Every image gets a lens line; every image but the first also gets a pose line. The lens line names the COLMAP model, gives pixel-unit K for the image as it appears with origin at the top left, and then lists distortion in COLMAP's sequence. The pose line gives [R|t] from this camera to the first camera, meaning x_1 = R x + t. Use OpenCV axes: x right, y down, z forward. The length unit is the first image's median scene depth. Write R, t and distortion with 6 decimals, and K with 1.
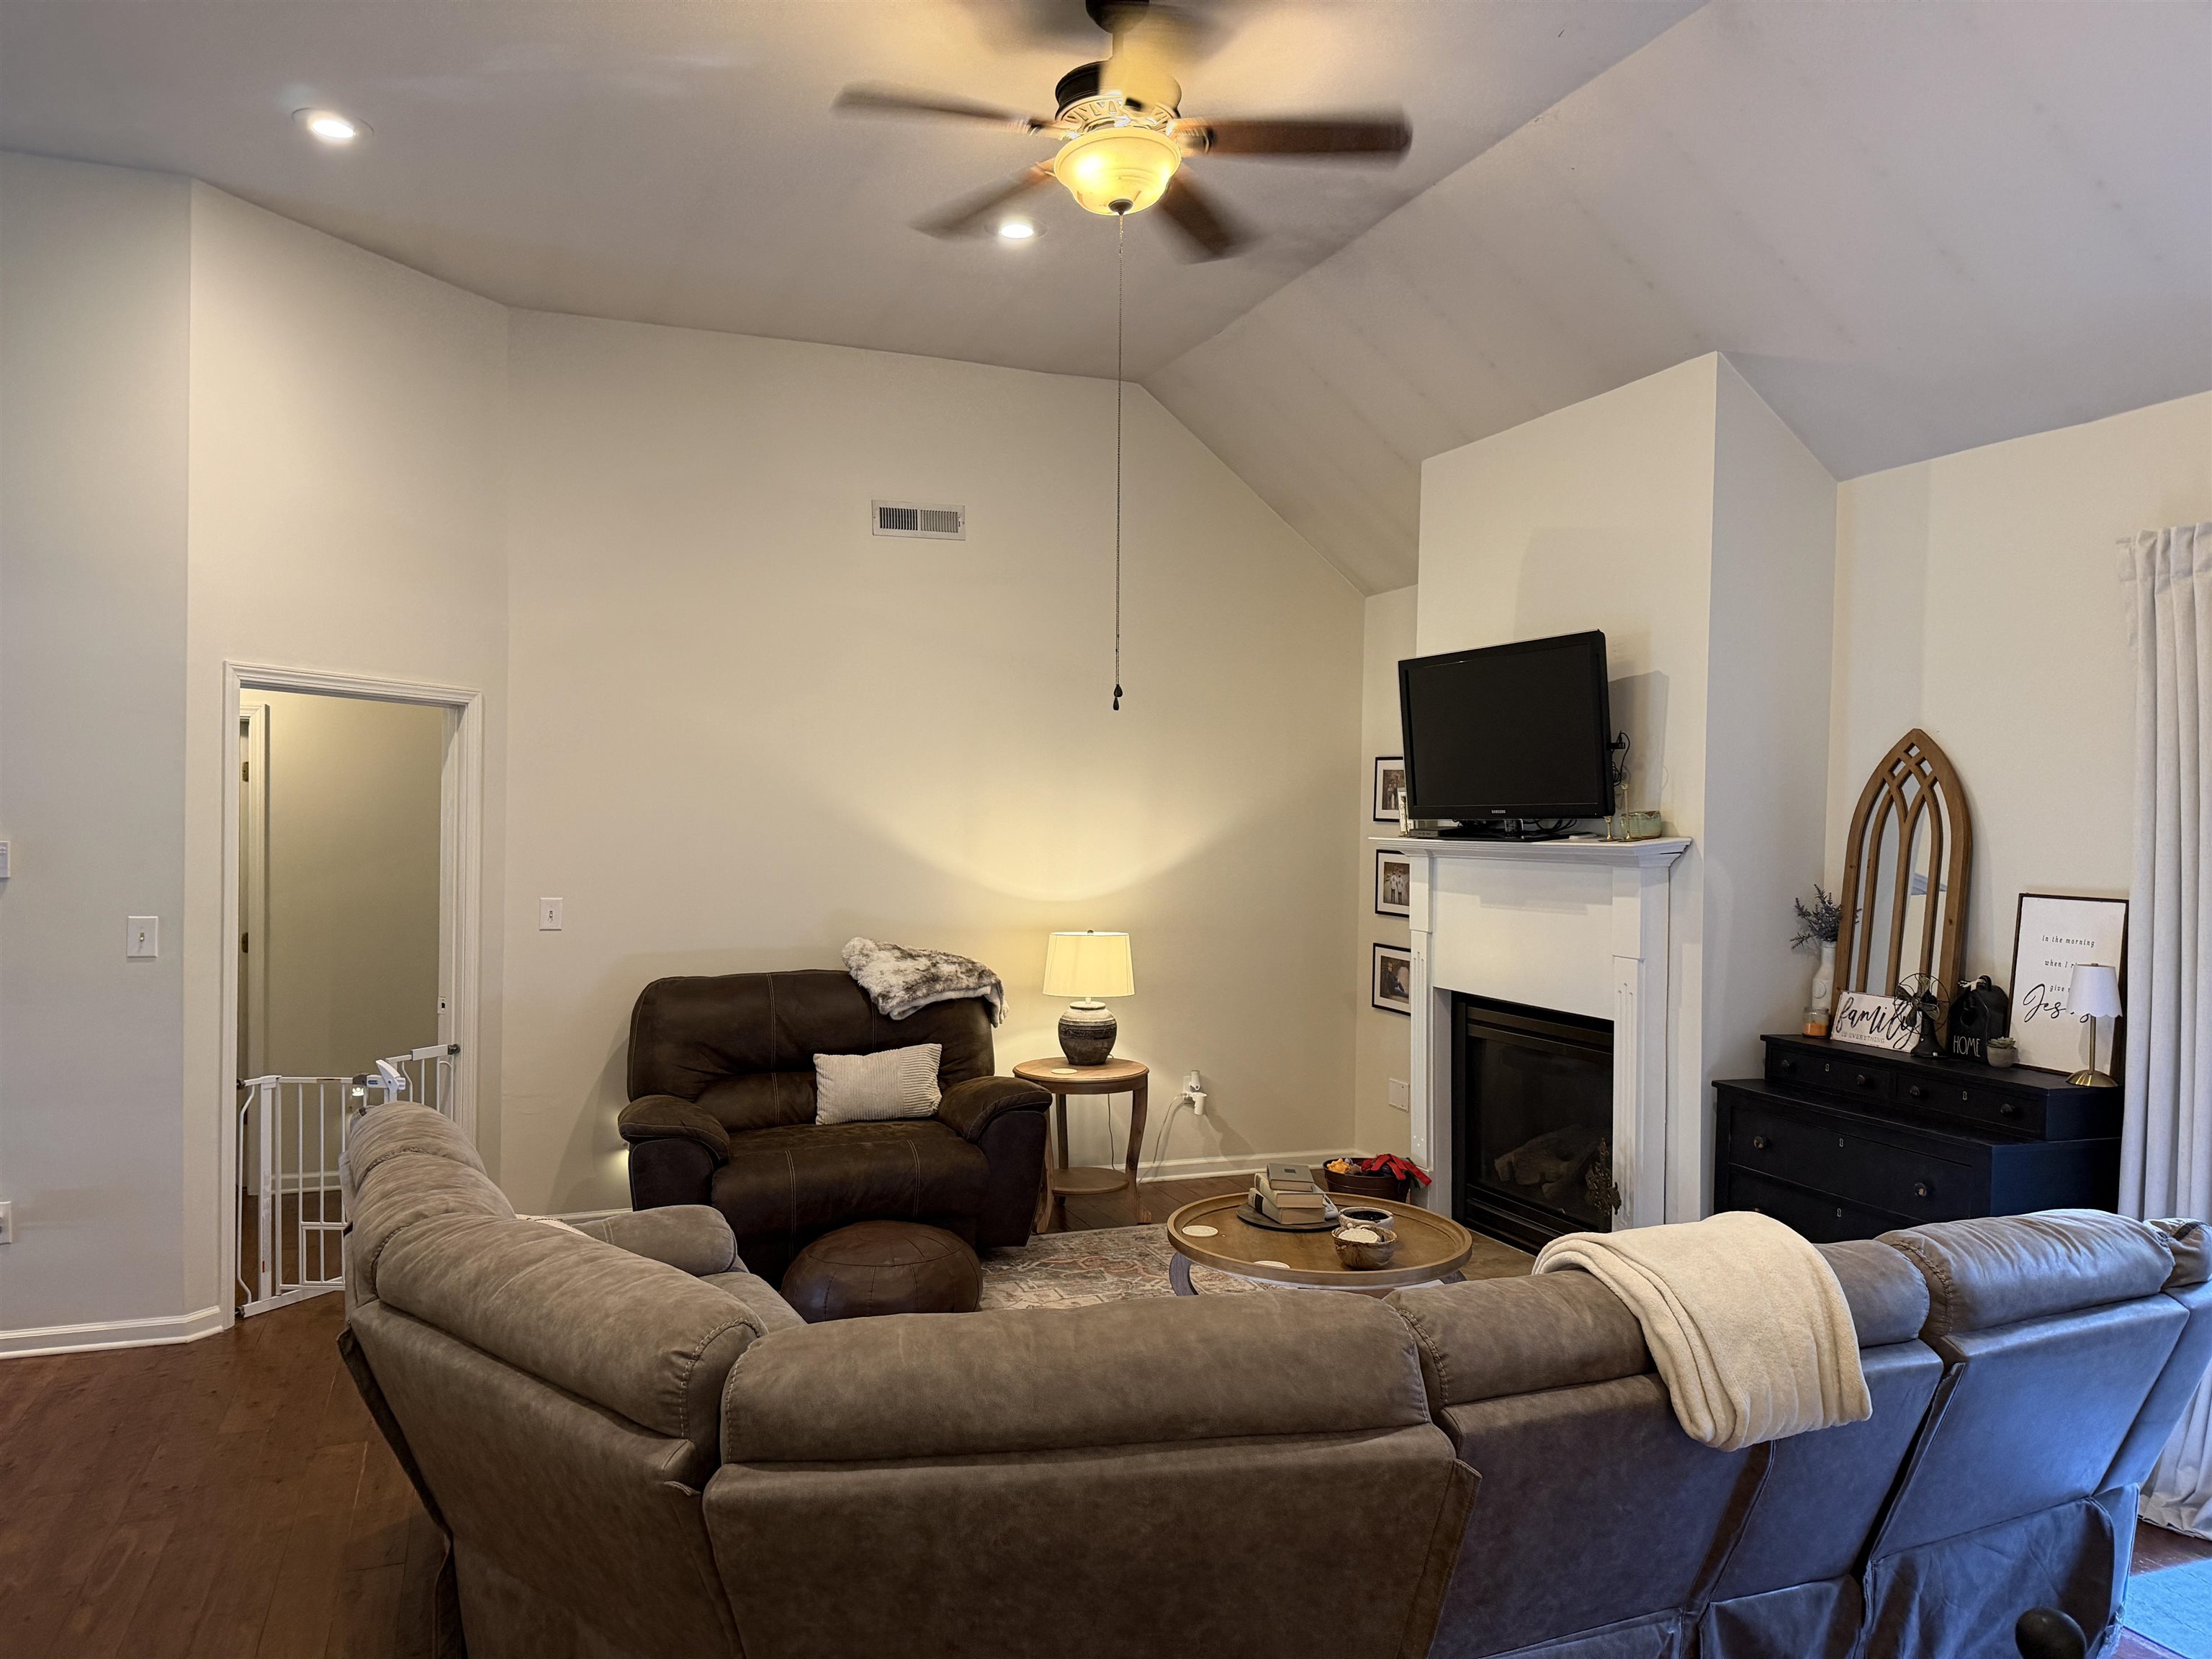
lens RADIAL K [[1548.2, 0, 1106.0], [0, 1548.2, 829.5], [0, 0, 1]] dist [0.125429, -0.185298]
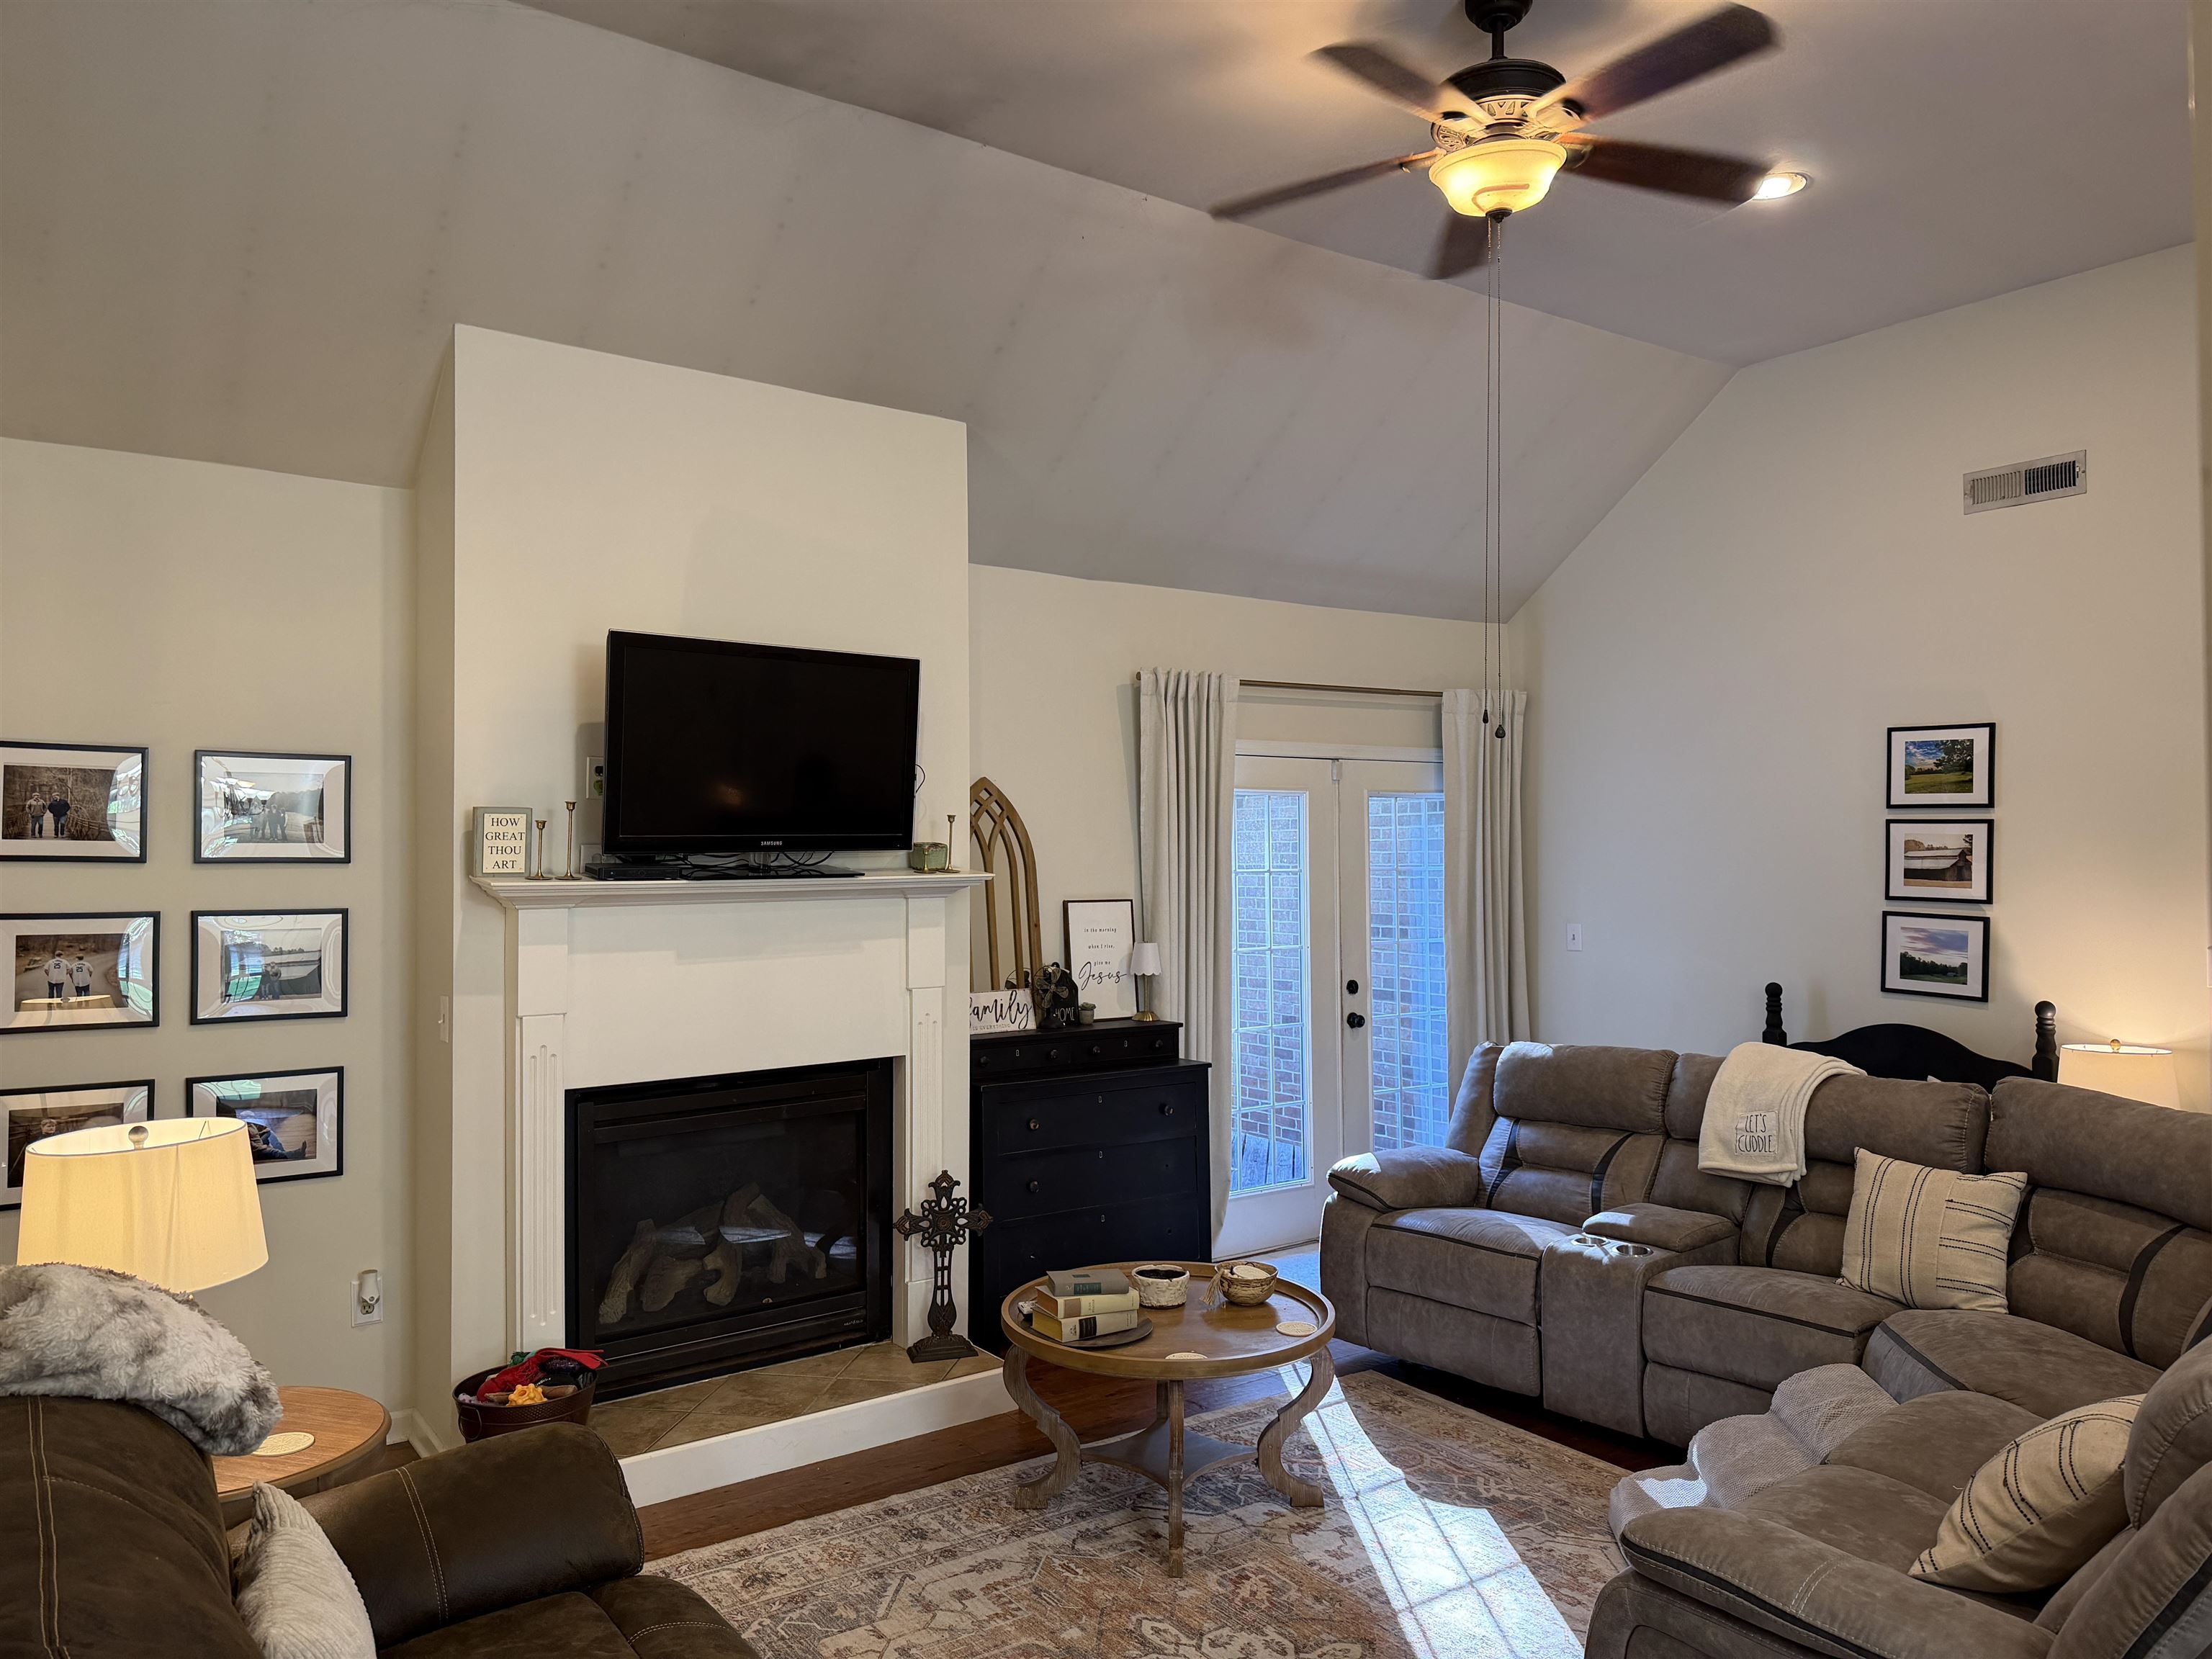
lens RADIAL K [[1548.2, 0, 1106.0], [0, 1548.2, 829.5], [0, 0, 1]] dist [0.125429, -0.185298]
pose [[-0.253279, 0.005073, 0.967380, -0.670145], [0.010002, 0.999947, -0.002626, -0.016586], [-0.967341, 0.009010, -0.253317, 1.149620]]
